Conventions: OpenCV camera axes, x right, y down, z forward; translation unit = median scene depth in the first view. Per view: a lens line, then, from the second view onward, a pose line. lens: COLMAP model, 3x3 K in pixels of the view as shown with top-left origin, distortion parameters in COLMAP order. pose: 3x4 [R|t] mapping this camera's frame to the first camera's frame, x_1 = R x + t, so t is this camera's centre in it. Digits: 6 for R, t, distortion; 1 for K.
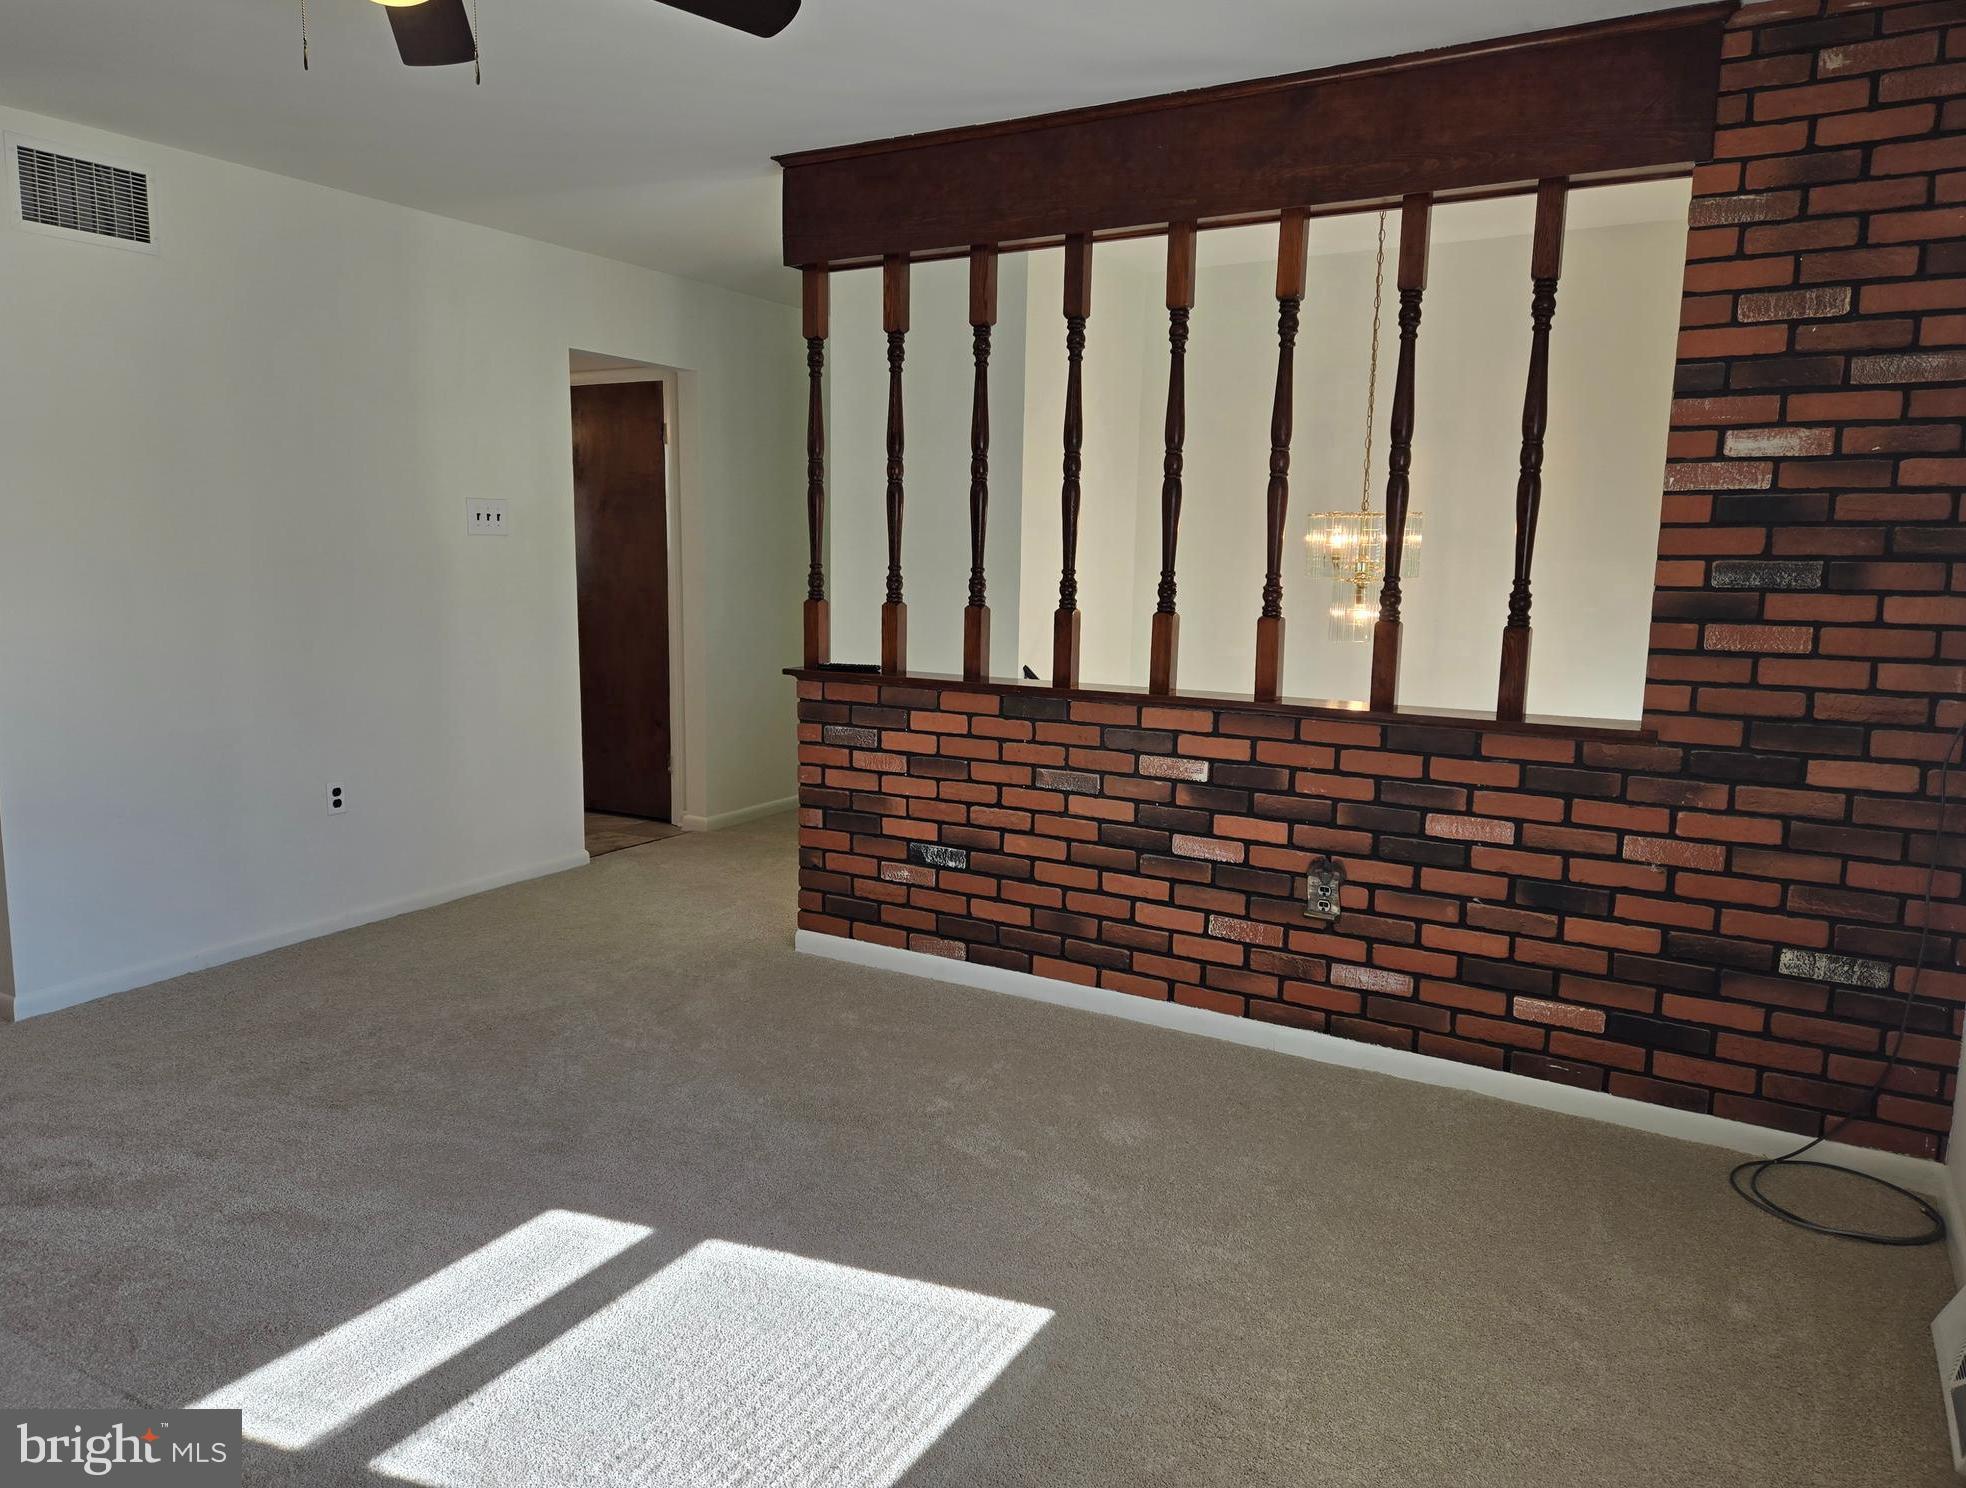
lens RADIAL K [[1291.0, 0, 994.9], [0, 1291.0, 723.9], [0, 0, 1]] dist [0.009933, -0.019904]
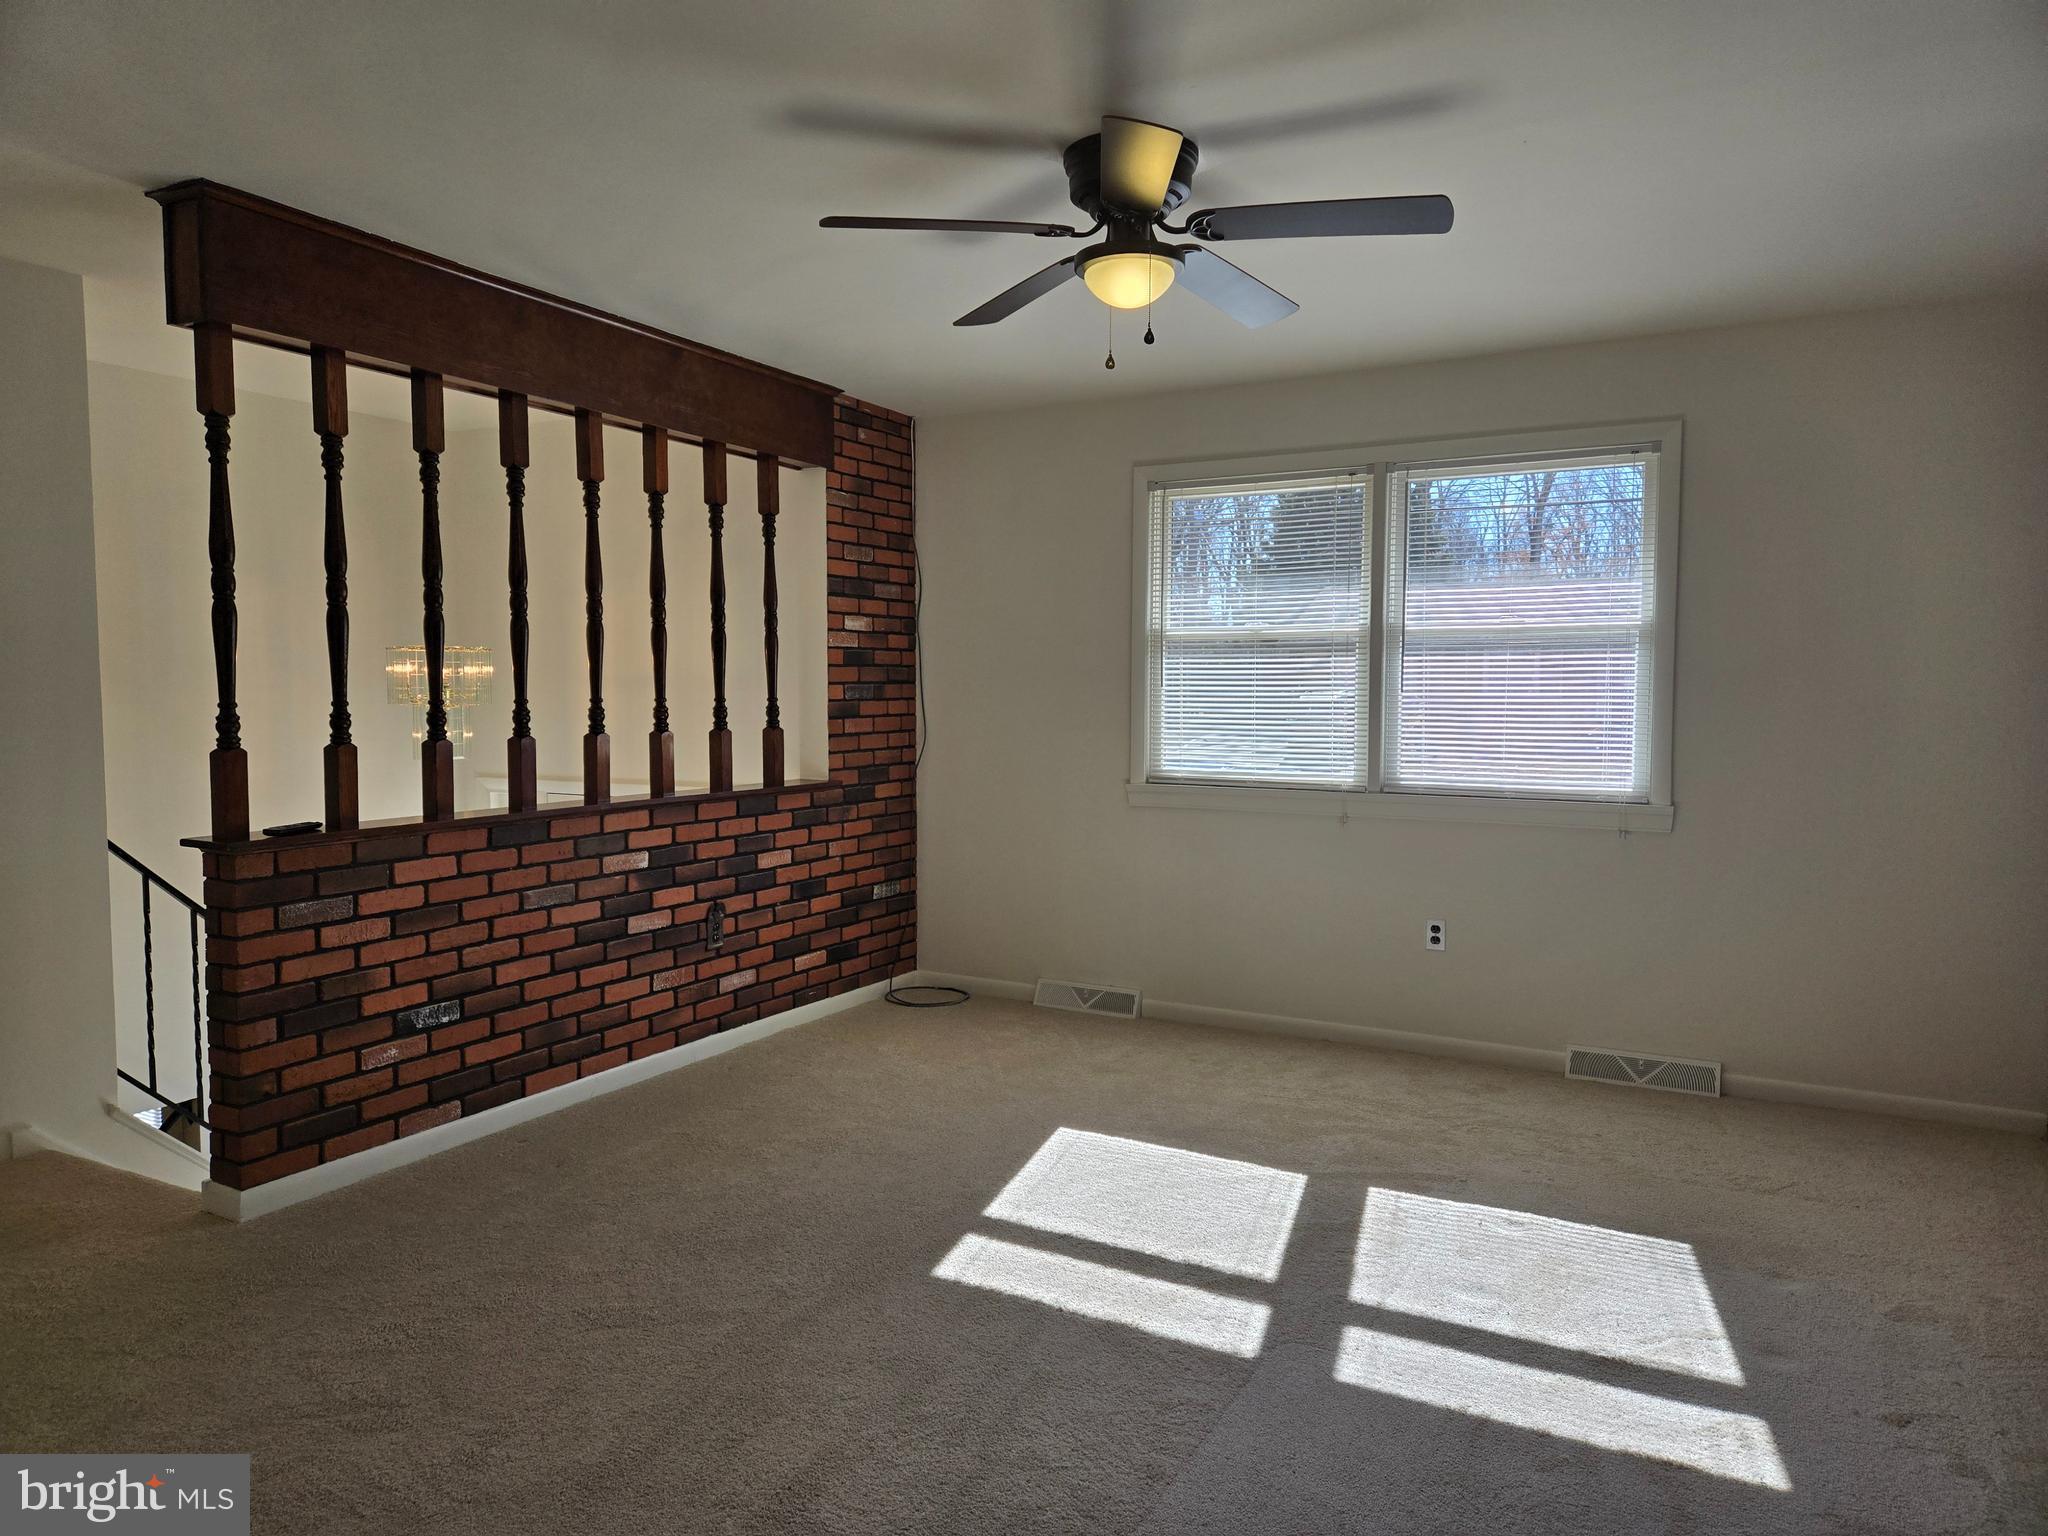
lens RADIAL K [[1370.0, 0, 1026.2], [0, 1370.0, 756.5], [0, 0, 1]] dist [0.054346, -0.032668]
pose [[-0.033005, -0.066095, 0.997267, -1.269802], [0.130464, 0.988989, 0.069864, -0.115259], [-0.990904, 0.132413, -0.024018, 0.724648]]
